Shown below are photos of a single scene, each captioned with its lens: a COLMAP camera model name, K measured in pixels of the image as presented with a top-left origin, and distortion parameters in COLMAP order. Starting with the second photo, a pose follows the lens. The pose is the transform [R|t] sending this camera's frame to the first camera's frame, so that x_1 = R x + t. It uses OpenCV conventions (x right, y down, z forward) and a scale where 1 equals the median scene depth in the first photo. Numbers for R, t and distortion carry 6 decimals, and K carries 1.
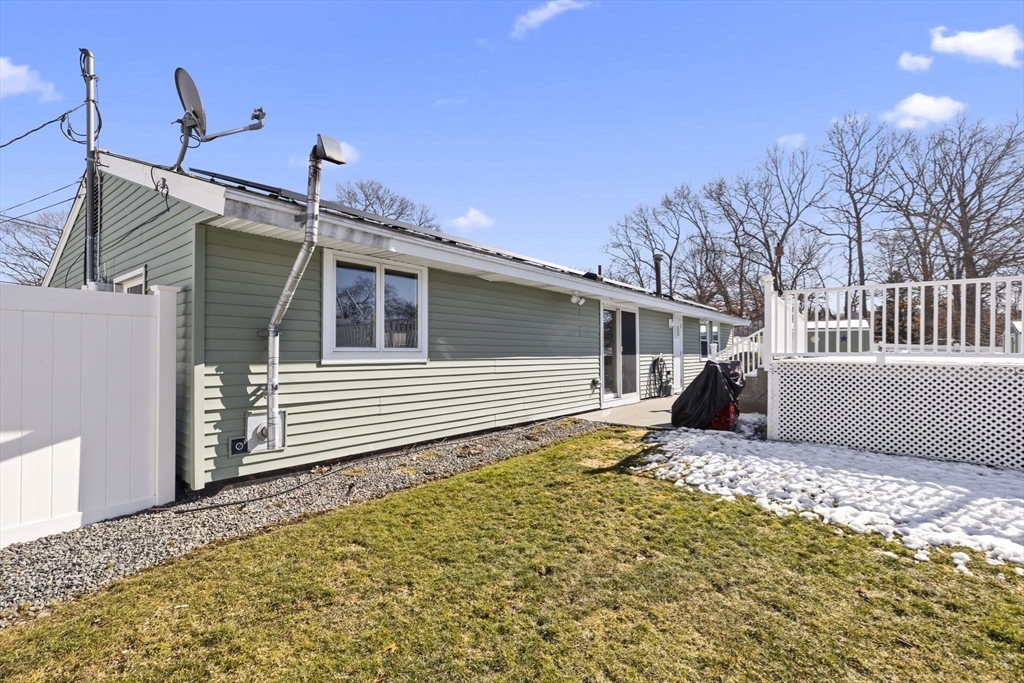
lens RADIAL K [[464.4, 0, 512.0], [0, 464.4, 337.3], [0, 0, 1]] dist [-0.004428, 0.004805]
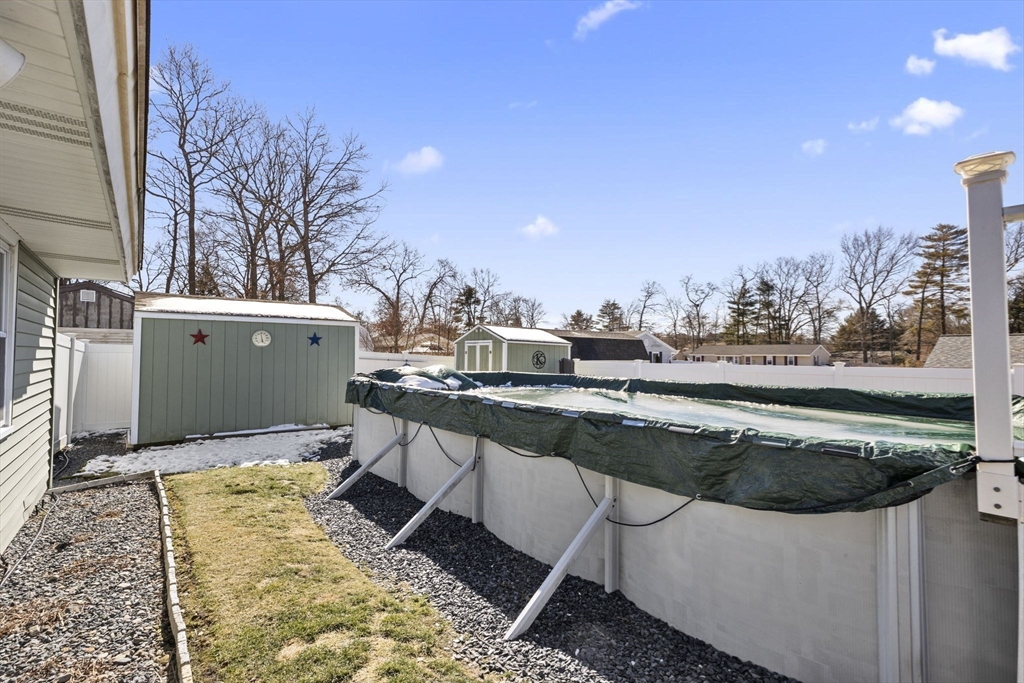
lens RADIAL K [[464.4, 0, 512.0], [0, 464.4, 337.3], [0, 0, 1]] dist [-0.004428, 0.004805]
pose [[0.224411, 0.038183, 0.973746, 0.101566], [-0.035145, 0.998899, -0.031069, 0.005226], [-0.973861, -0.027250, 0.225506, 0.263783]]
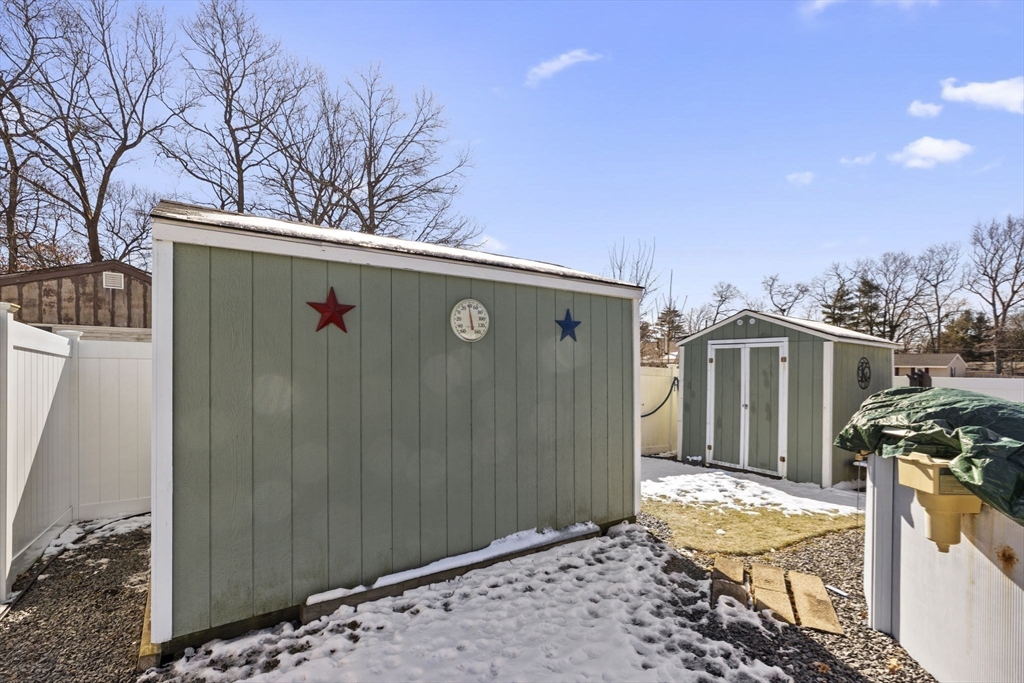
lens RADIAL K [[472.1, 0, 508.2], [0, 472.1, 366.0], [0, 0, 1]] dist [0.000865, 0.000464]
pose [[0.304337, 0.002601, 0.952561, 0.195680], [-0.033797, 0.999396, 0.008069, 0.010118], [-0.951965, -0.034649, 0.304241, 0.379905]]
